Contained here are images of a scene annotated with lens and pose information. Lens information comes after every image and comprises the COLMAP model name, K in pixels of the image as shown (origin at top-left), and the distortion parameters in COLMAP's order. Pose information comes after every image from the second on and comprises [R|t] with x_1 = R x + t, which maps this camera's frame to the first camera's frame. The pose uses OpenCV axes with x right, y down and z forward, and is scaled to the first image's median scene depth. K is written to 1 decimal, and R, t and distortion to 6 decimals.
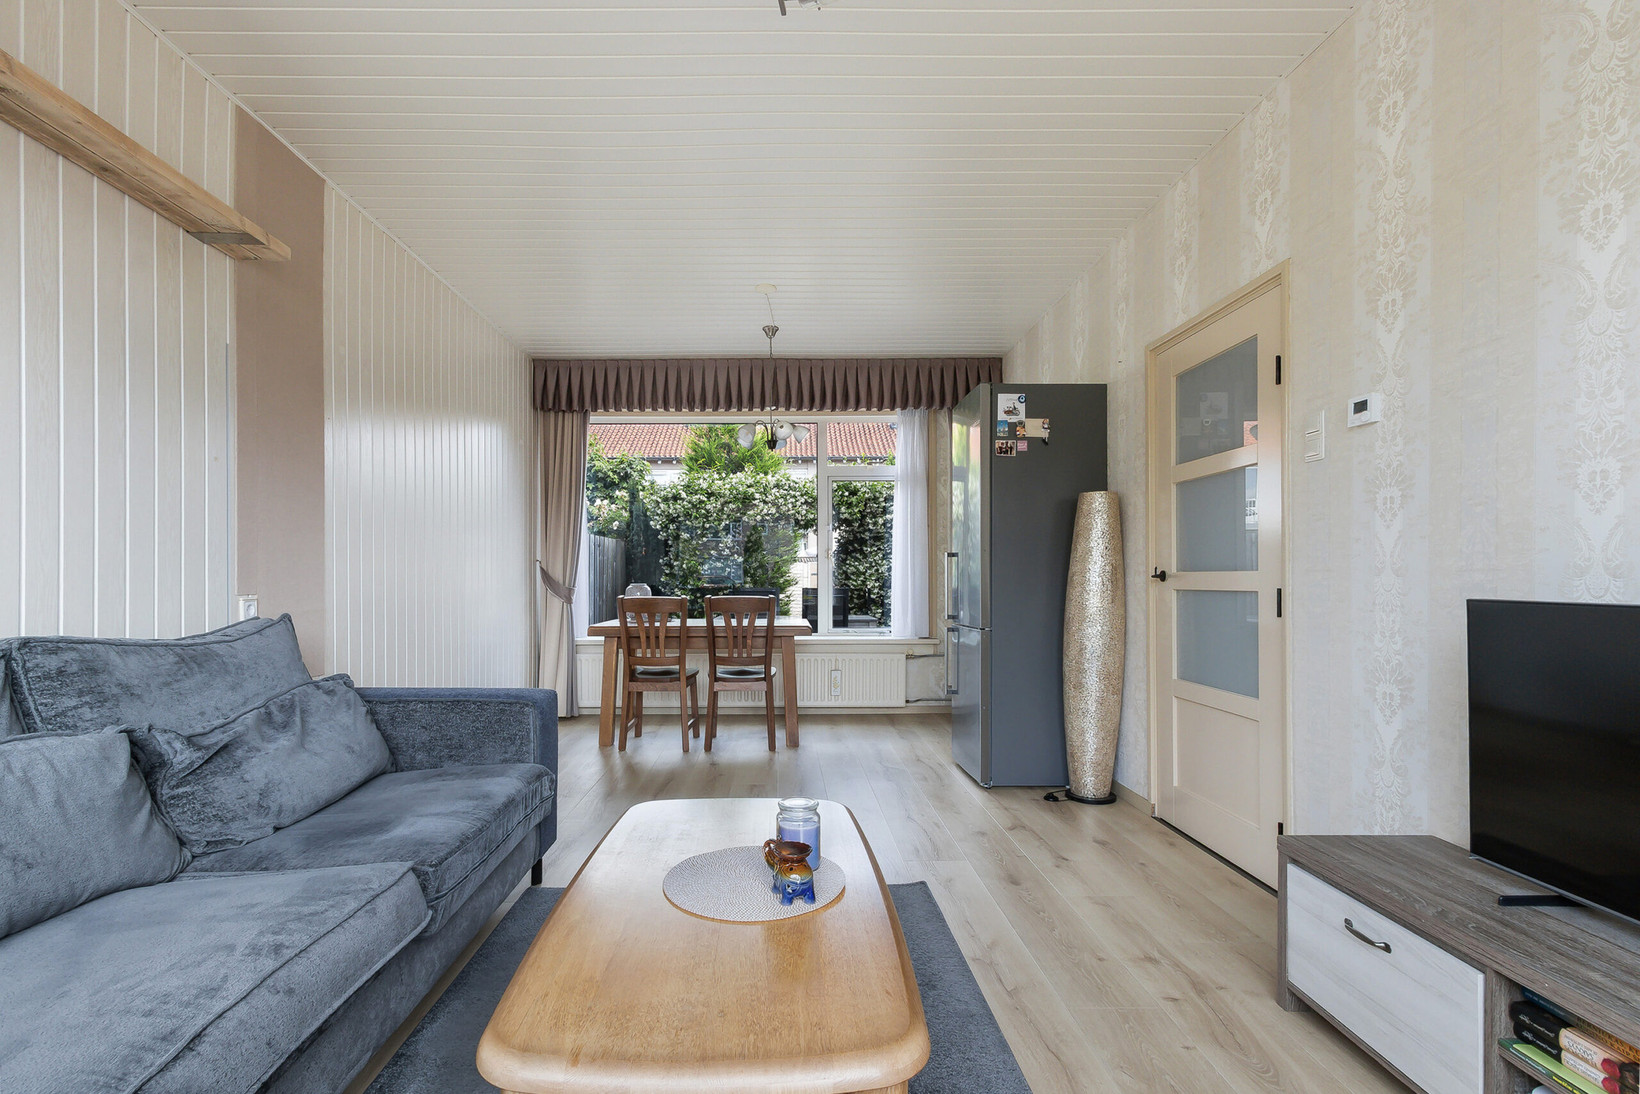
lens RADIAL K [[757.0, 0, 773.0], [0, 757.0, 576.0], [0, 0, 1]] dist [0.008658, -0.000730]
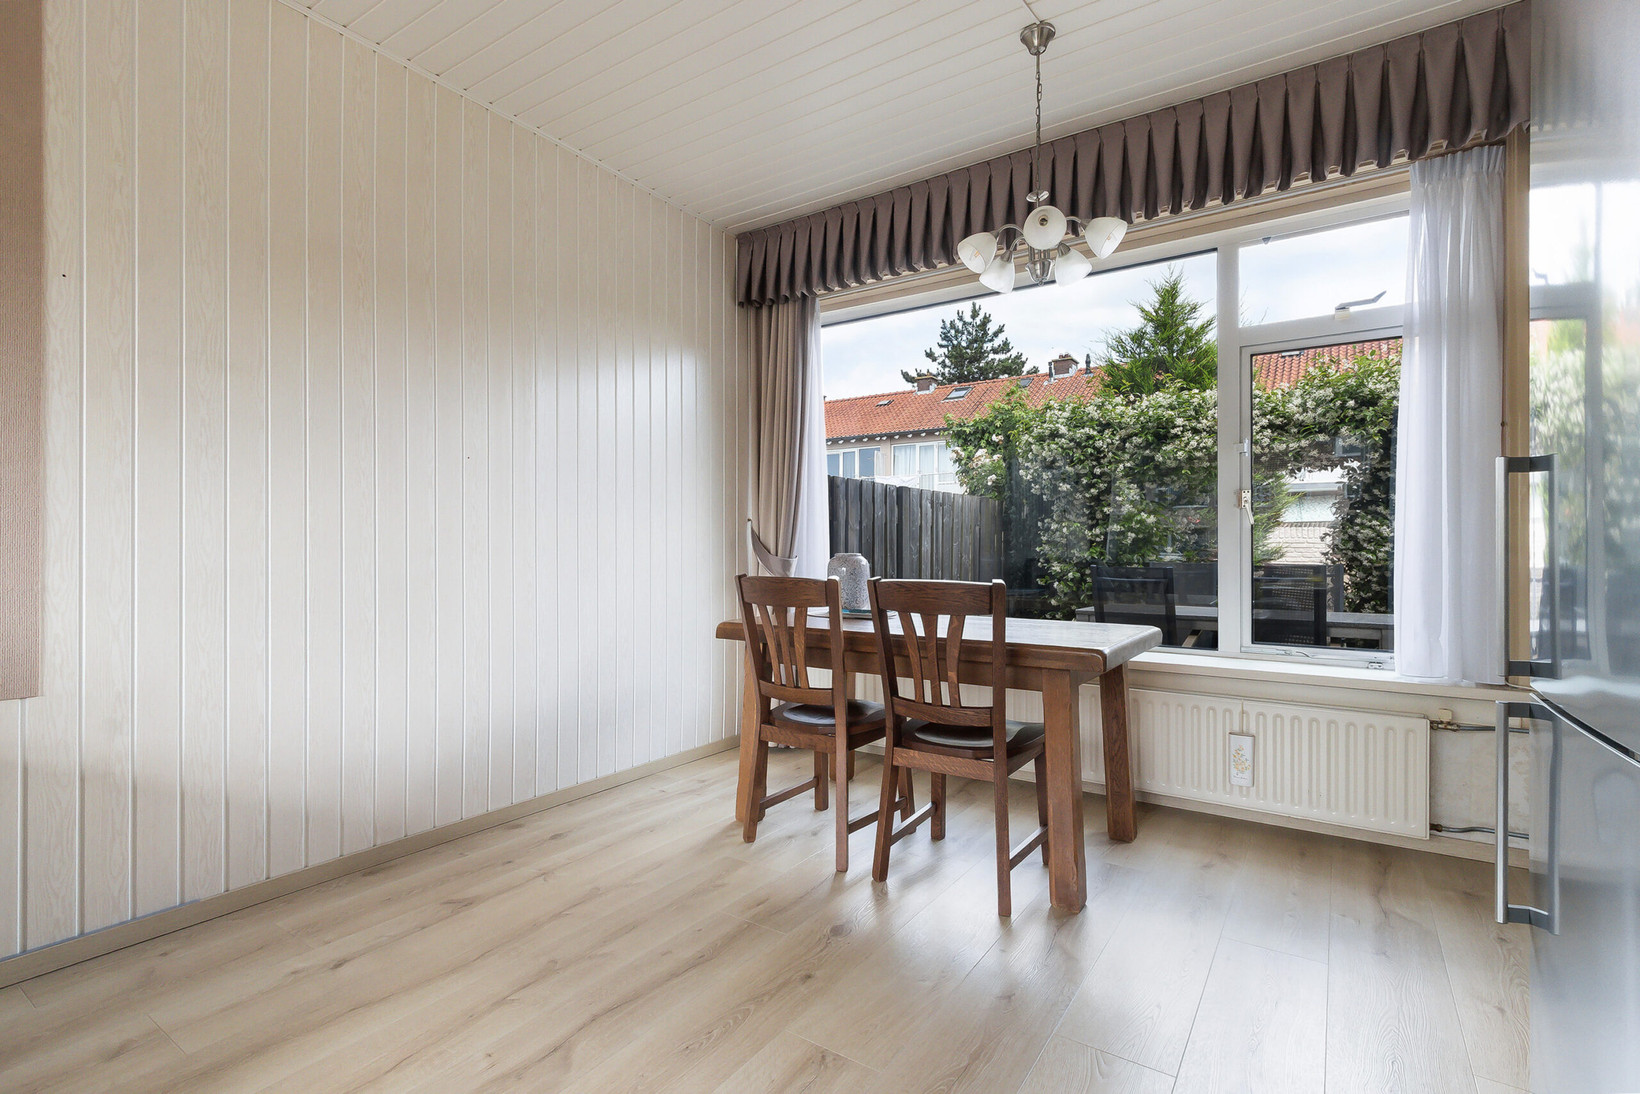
lens RADIAL K [[742.1, 0, 820.0], [0, 742.1, 547.0], [0, 0, 1]] dist [0.015523, -0.000085]
pose [[0.823311, 0.001543, -0.567588, 0.200224], [-0.002045, 0.999998, -0.000248, 0.006942], [0.567587, 0.001365, 0.823312, 0.668721]]
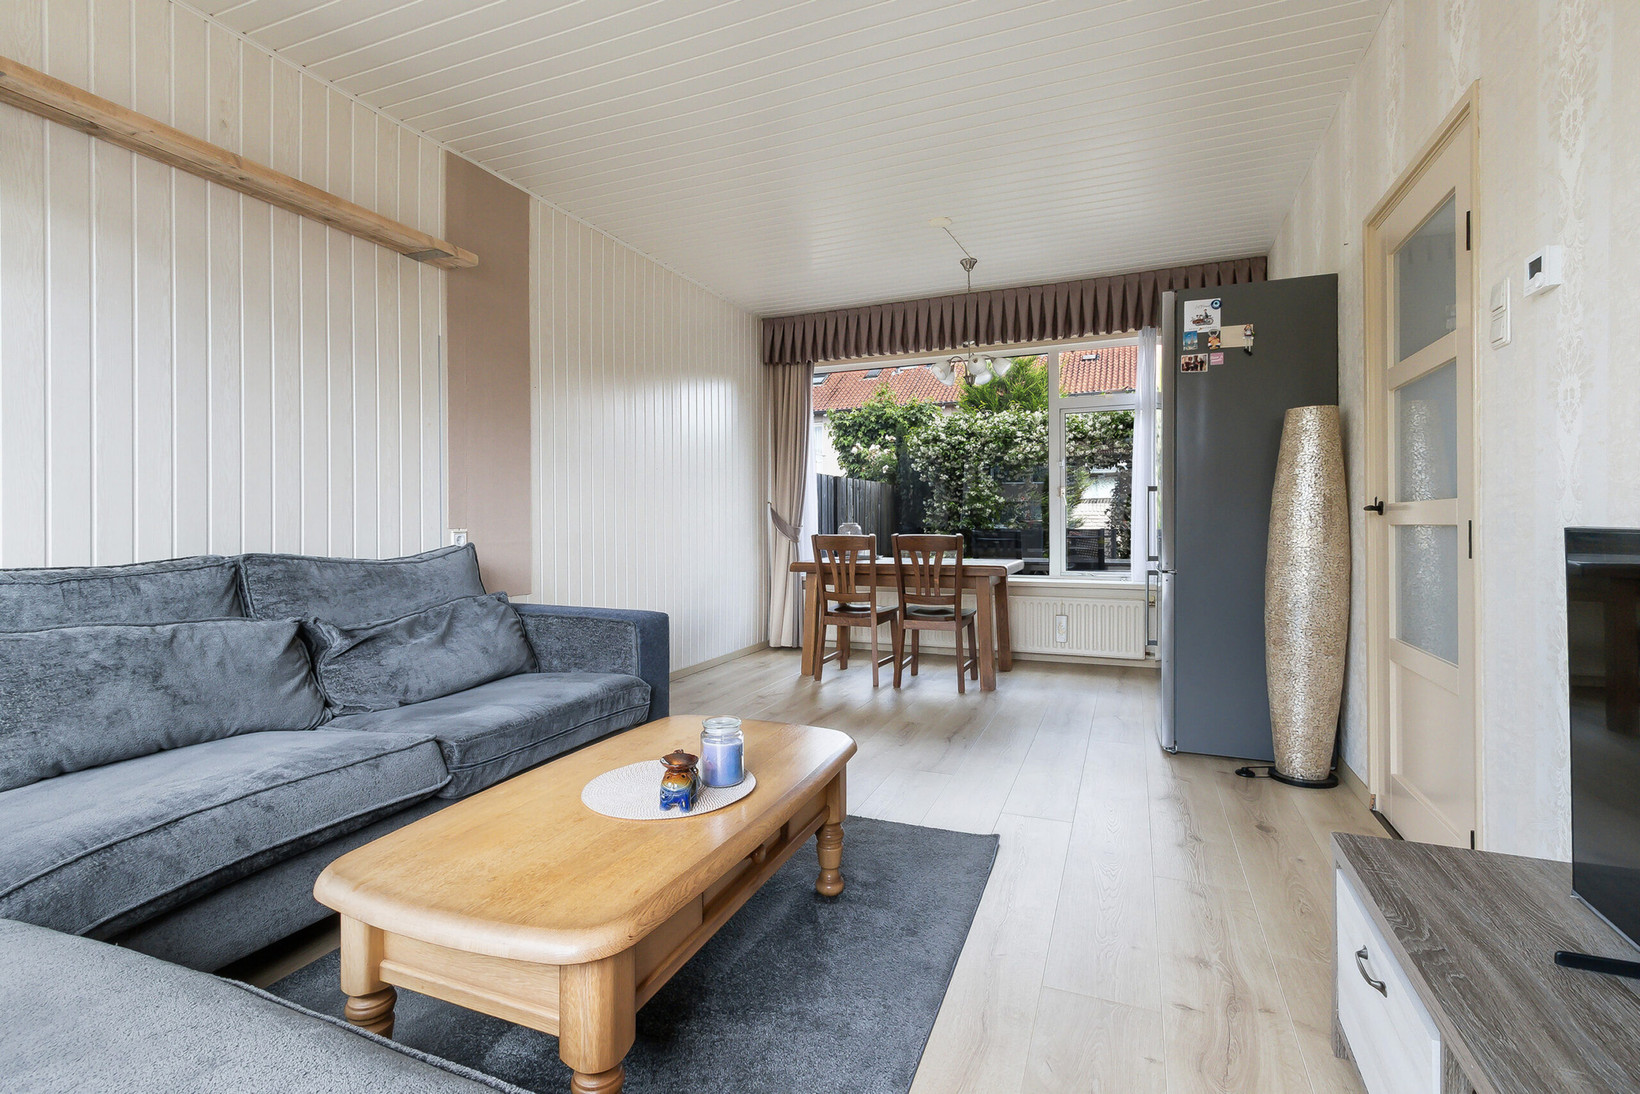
lens RADIAL K [[748.5, 0, 810.5], [0, 748.5, 523.0], [0, 0, 1]] dist [0.007983, -0.001092]
pose [[0.921639, -0.002500, -0.388040, 0.235032], [0.003825, 0.999989, 0.002643, 0.009631], [0.388029, -0.003920, 0.921639, 0.039197]]
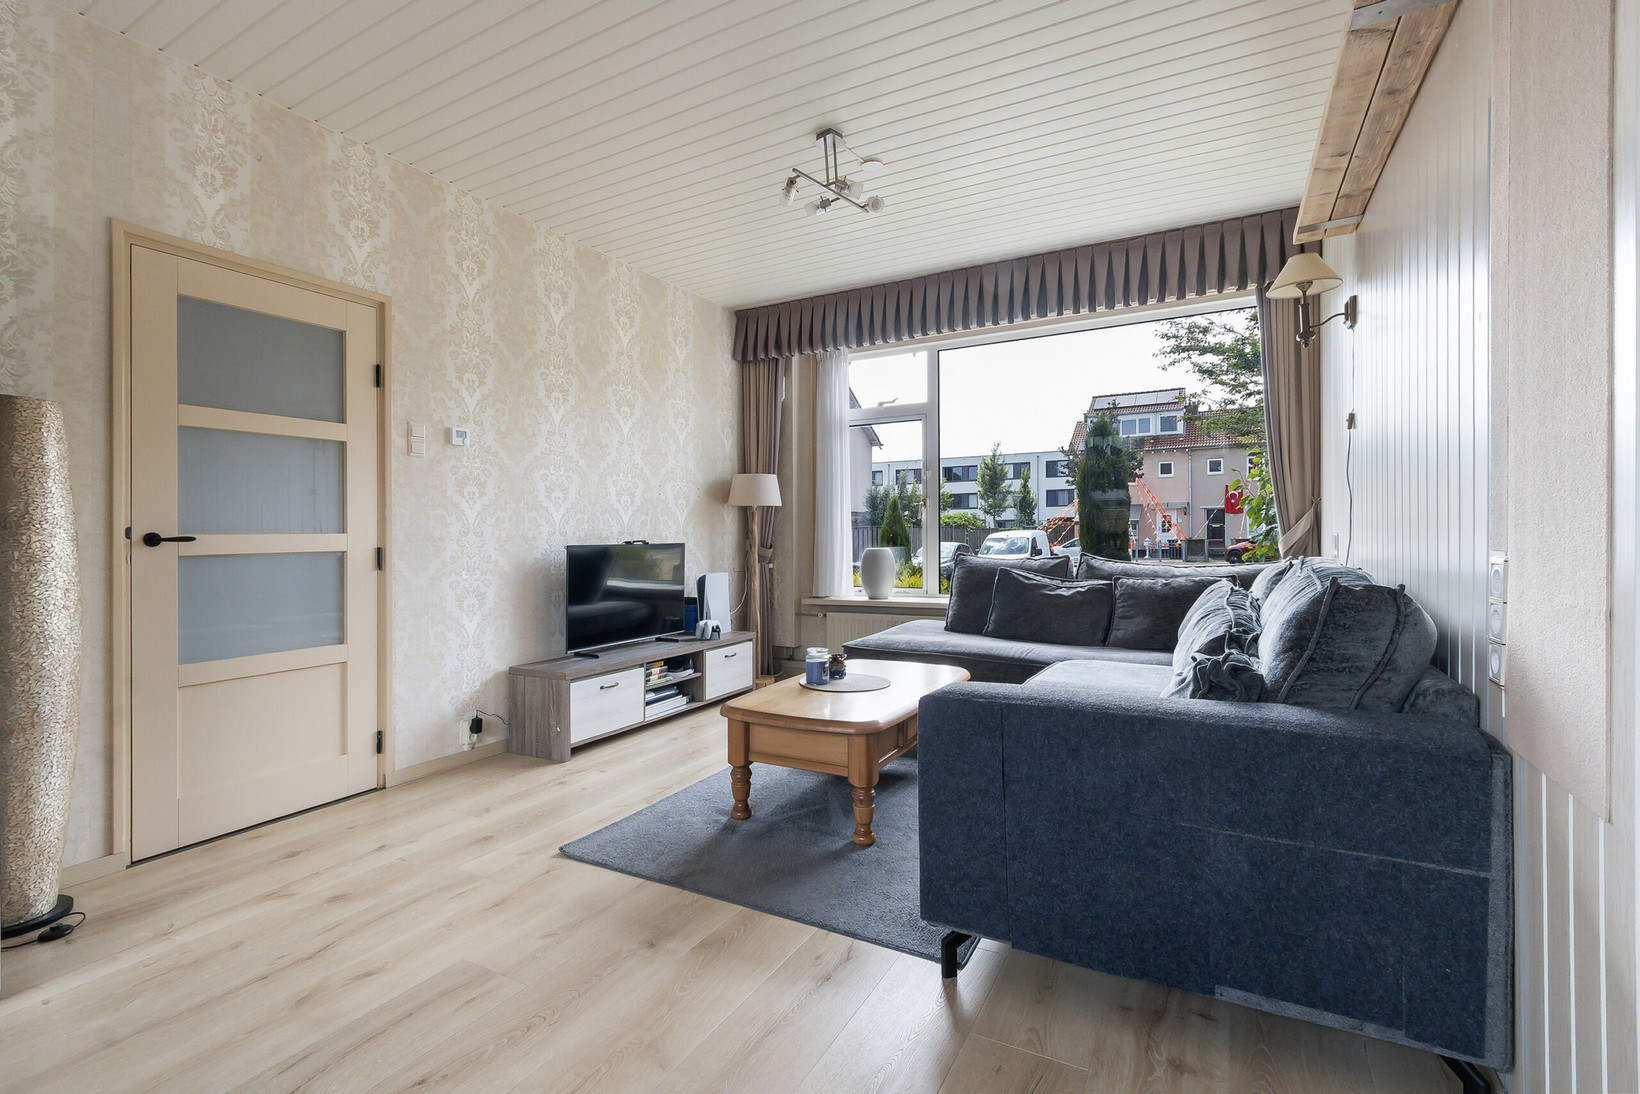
lens RADIAL K [[742.1, 0, 820.0], [0, 742.1, 547.0], [0, 0, 1]] dist [0.015523, -0.000085]
pose [[-0.881735, -0.004842, 0.471719, -0.382383], [0.005599, 0.999769, 0.020729, -0.004159], [-0.471711, 0.020919, -0.881505, 1.159127]]
